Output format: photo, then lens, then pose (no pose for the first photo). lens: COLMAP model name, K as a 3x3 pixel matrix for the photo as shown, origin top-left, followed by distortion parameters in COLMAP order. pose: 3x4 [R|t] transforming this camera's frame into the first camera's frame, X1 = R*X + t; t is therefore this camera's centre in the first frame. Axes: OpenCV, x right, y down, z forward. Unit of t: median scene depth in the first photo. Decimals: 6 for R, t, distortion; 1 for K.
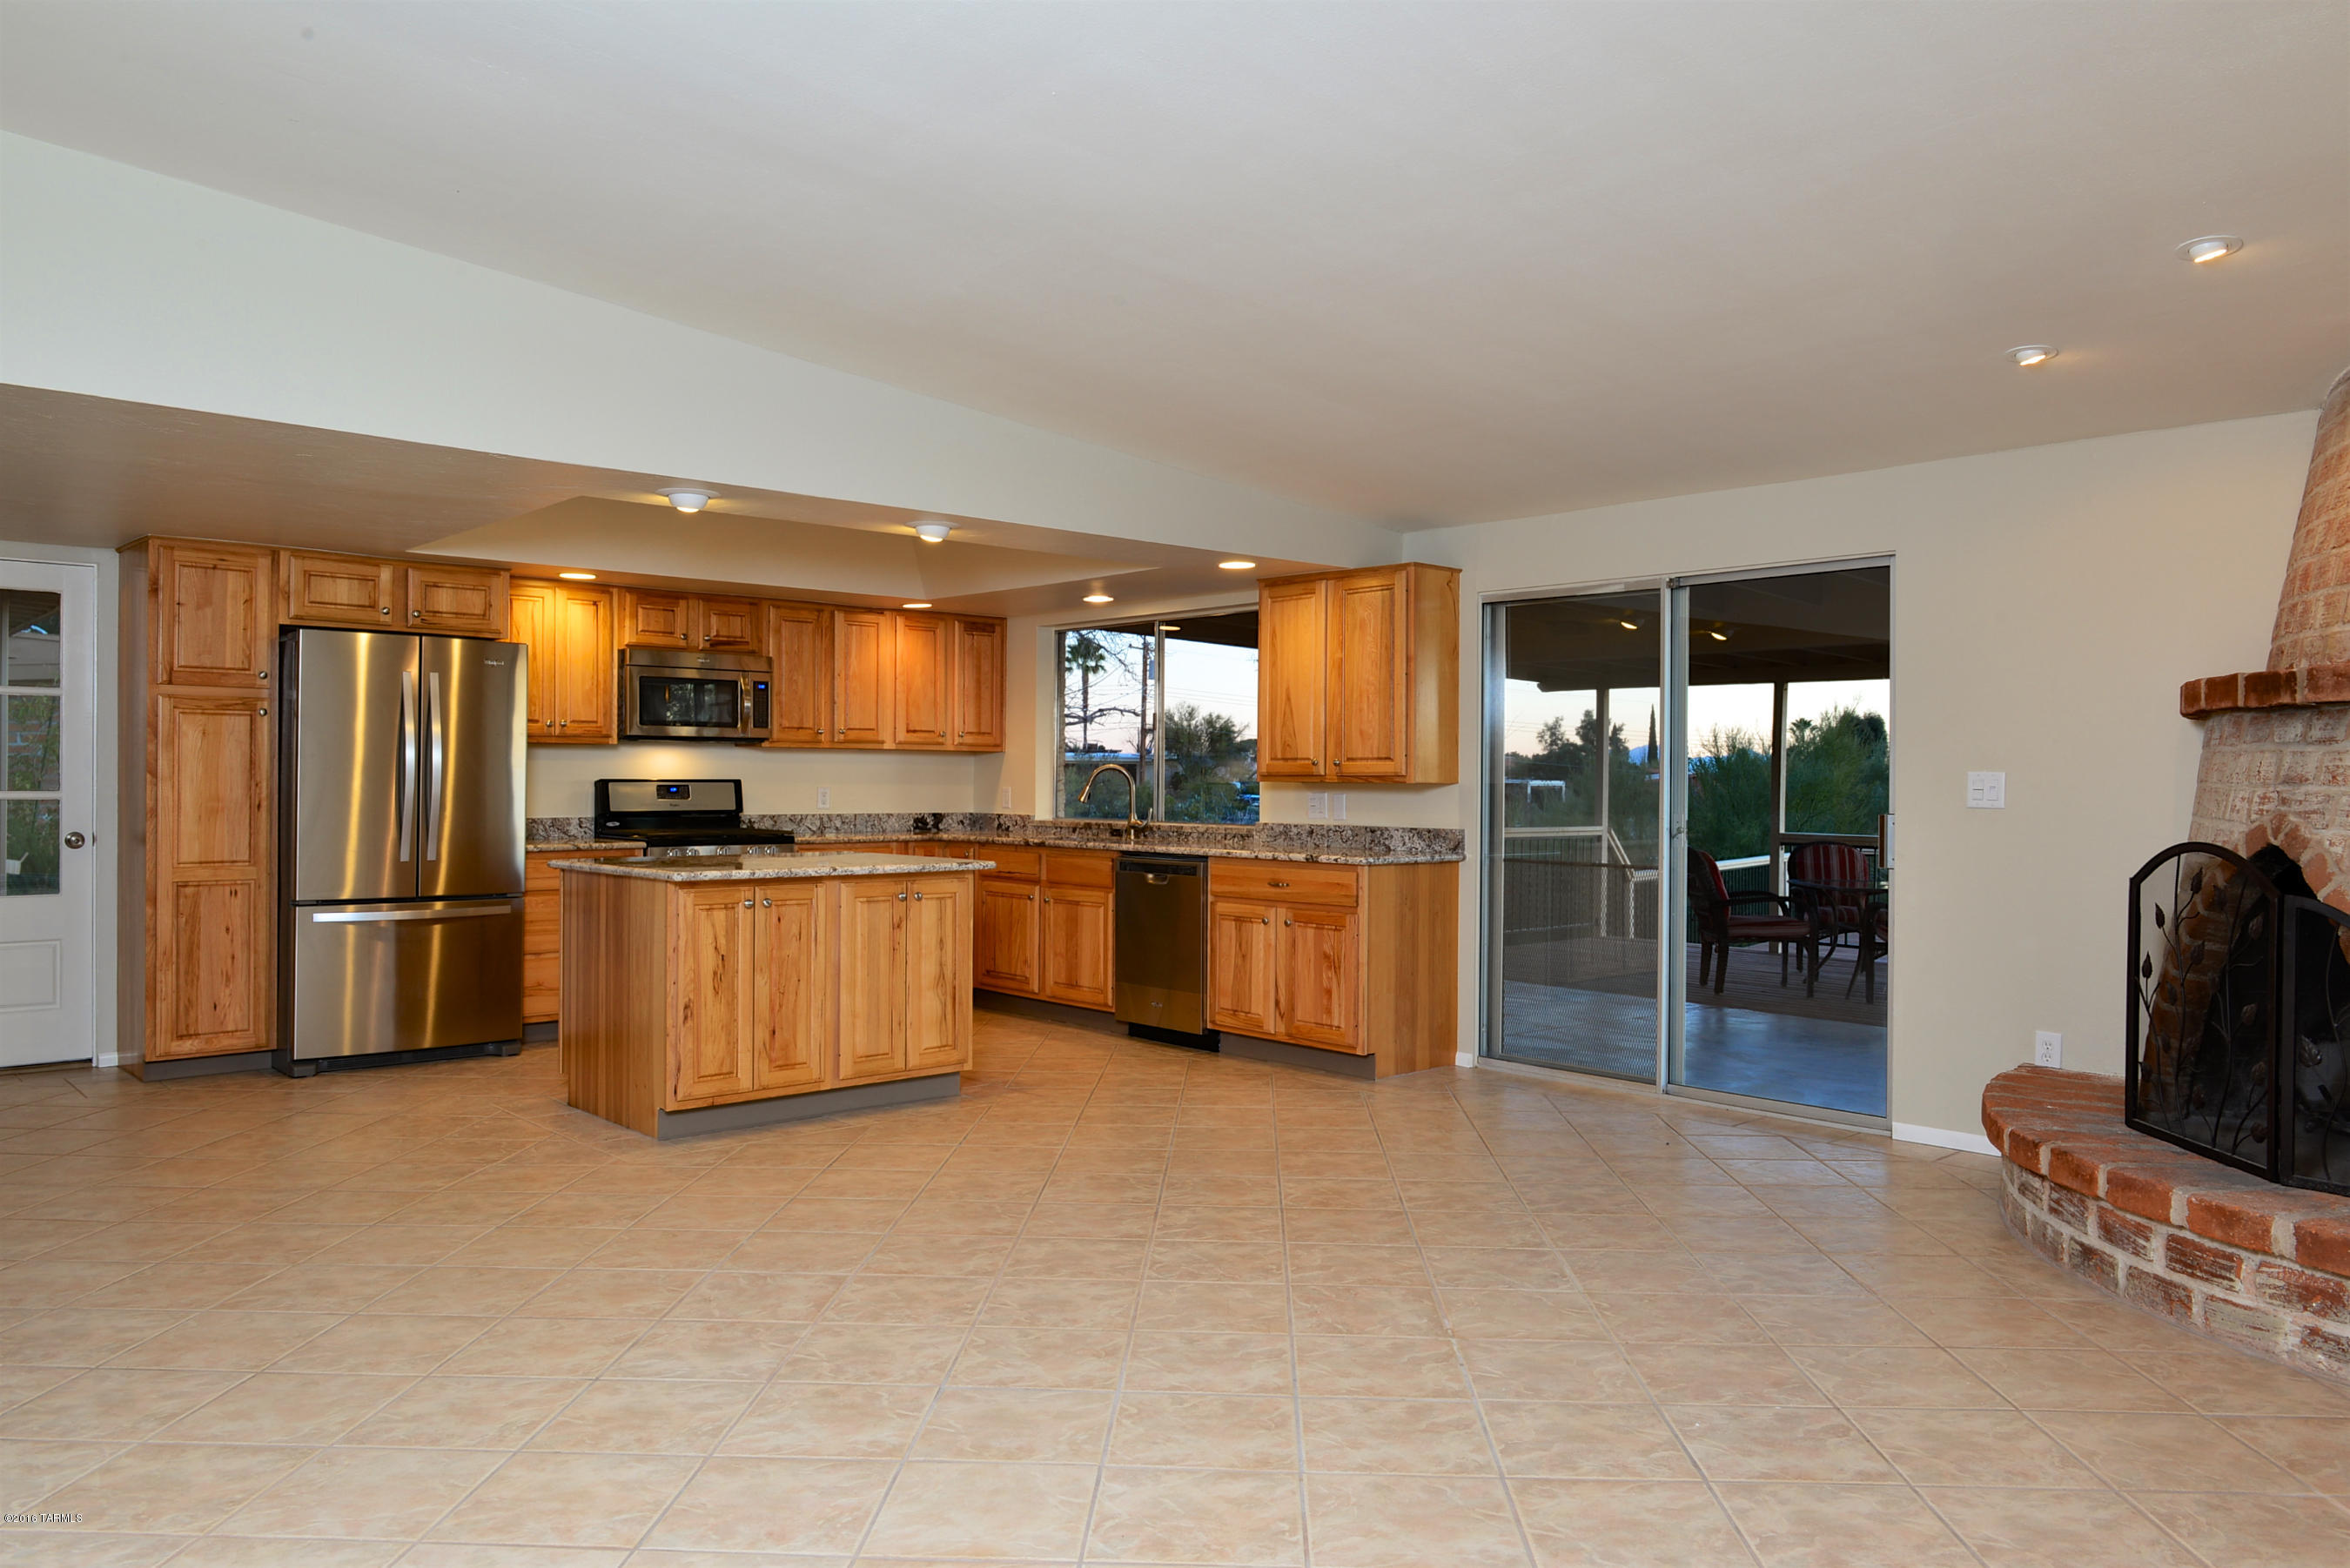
lens RADIAL K [[1603.3, 0, 1174.7], [0, 1603.3, 786.2], [0, 0, 1]] dist [0.002602, -0.000927]
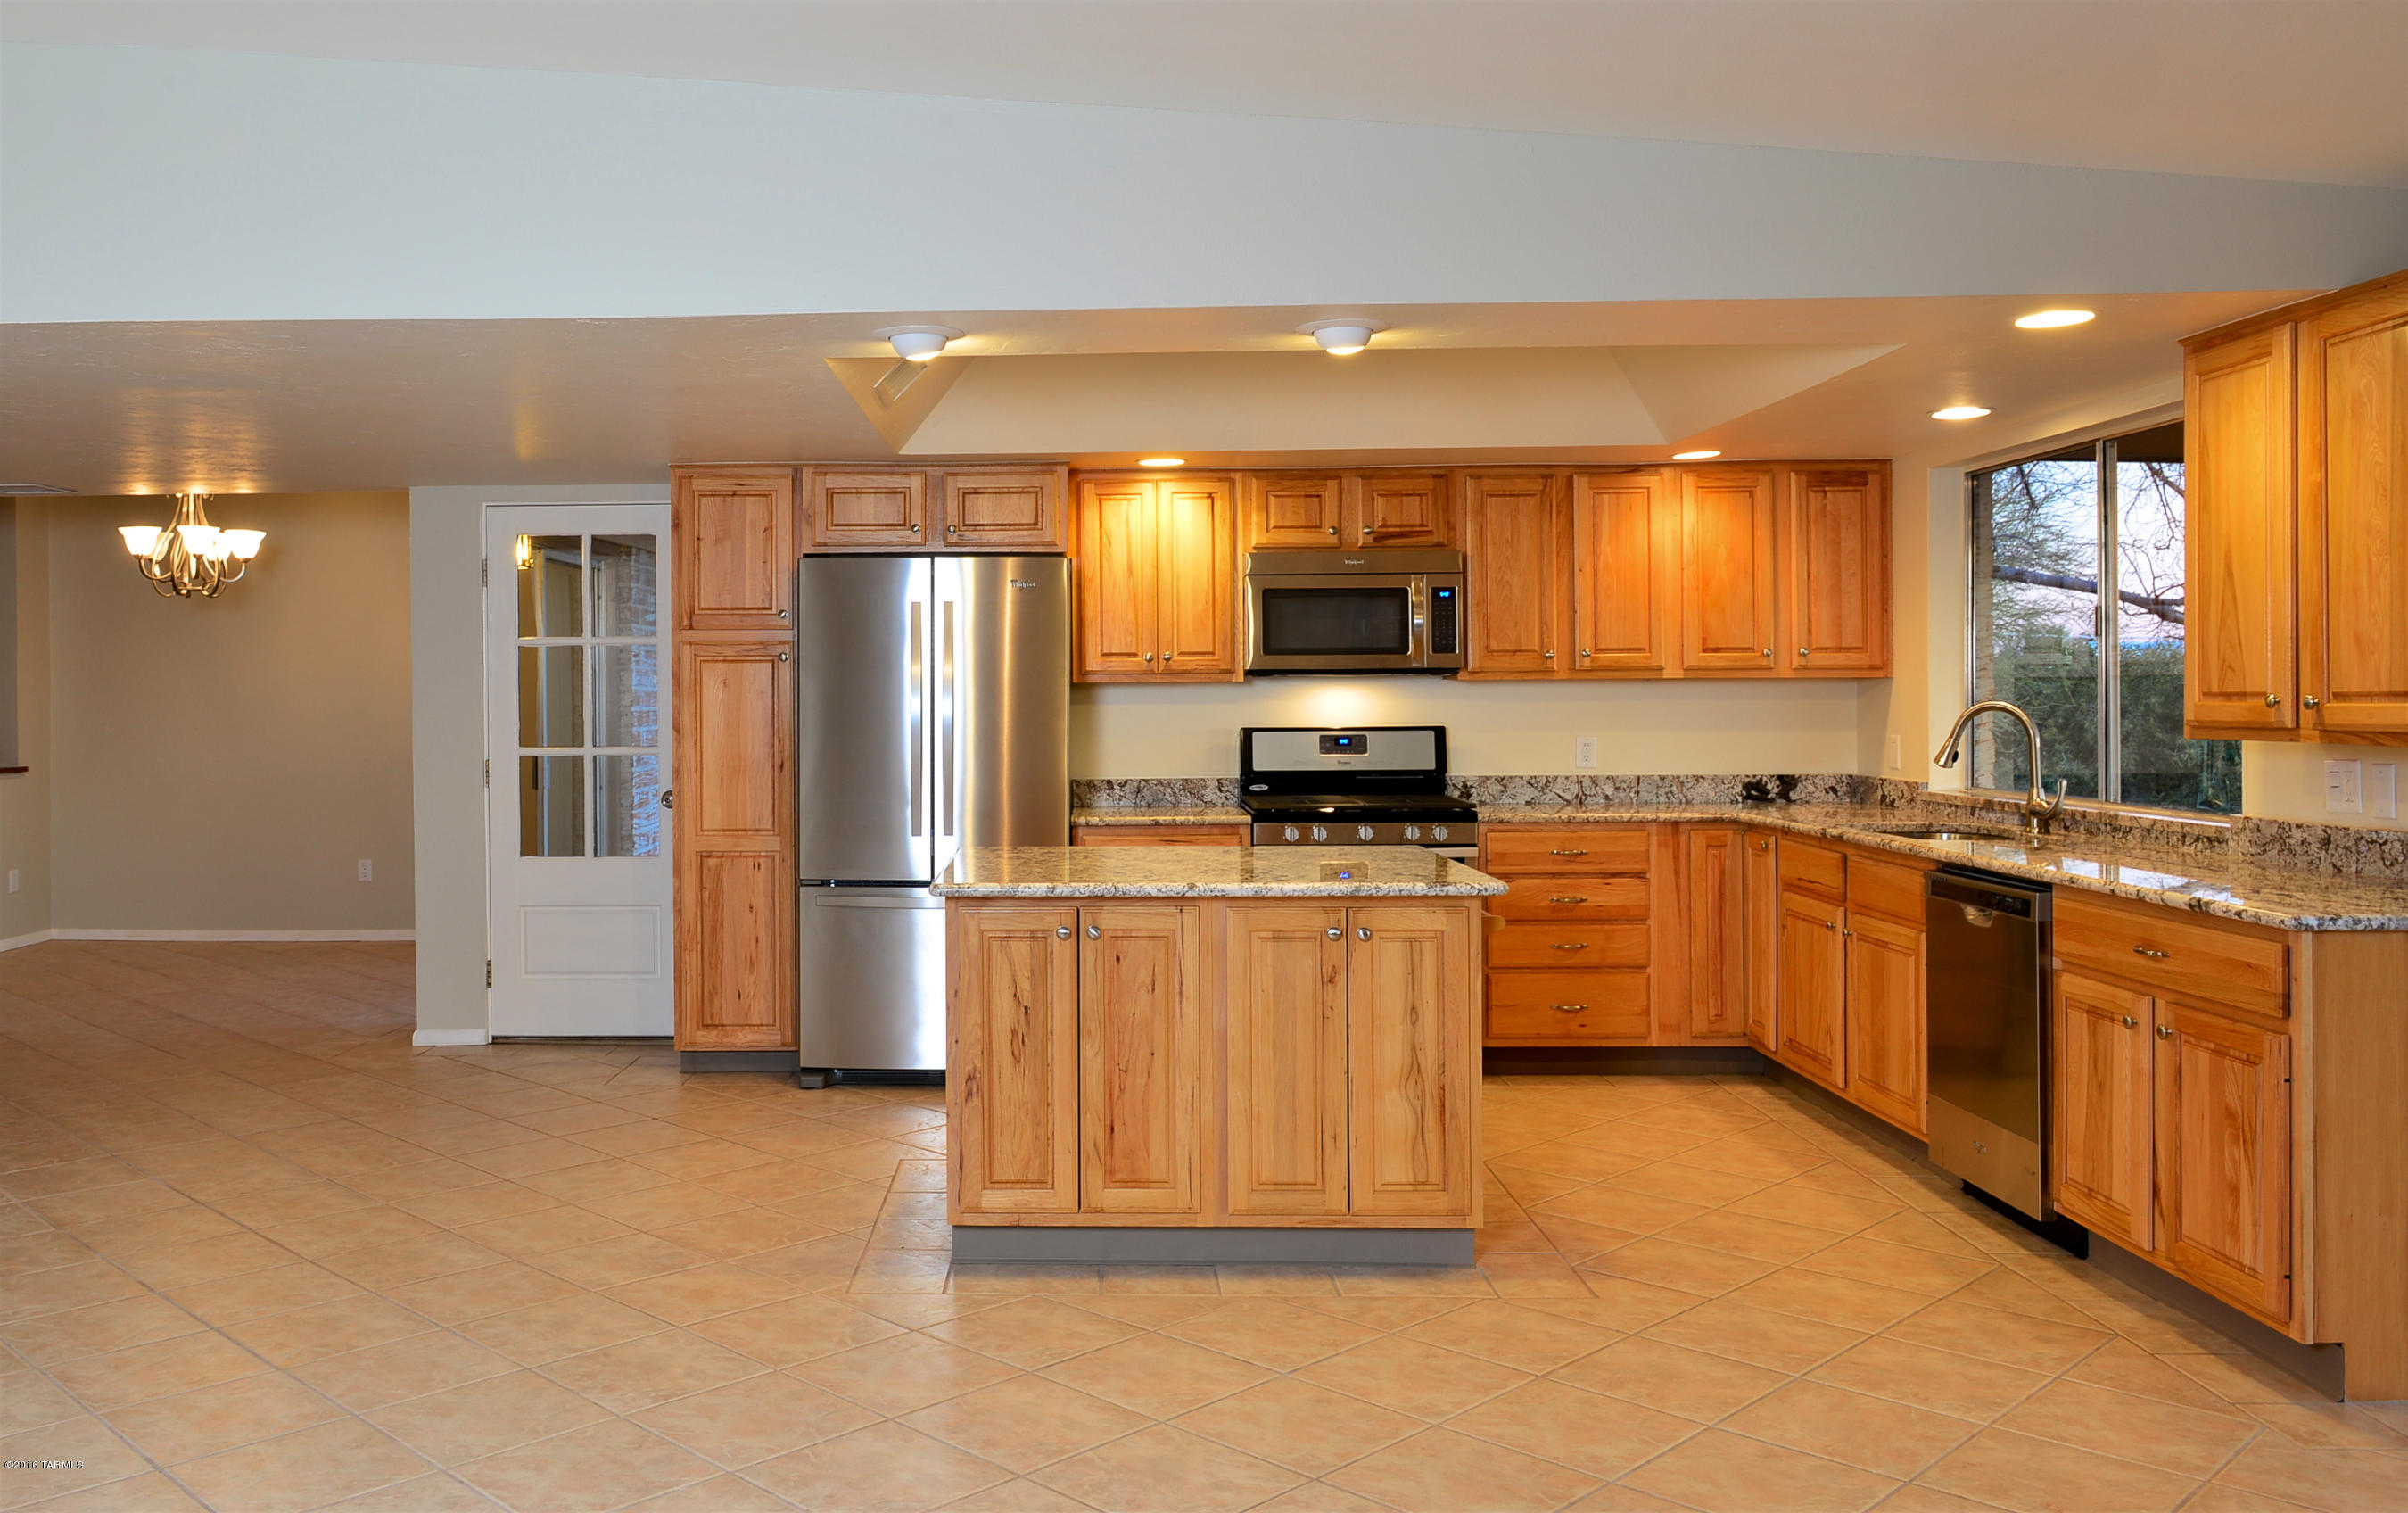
lens RADIAL K [[1875.6, 0, 1160.1], [0, 1875.6, 682.6], [0, 0, 1]] dist [-0.001417, -0.011822]
pose [[0.718671, -0.013666, -0.695216, 0.239932], [0.008026, 0.999903, -0.011360, -0.016931], [0.695304, 0.002584, 0.718711, 0.361649]]
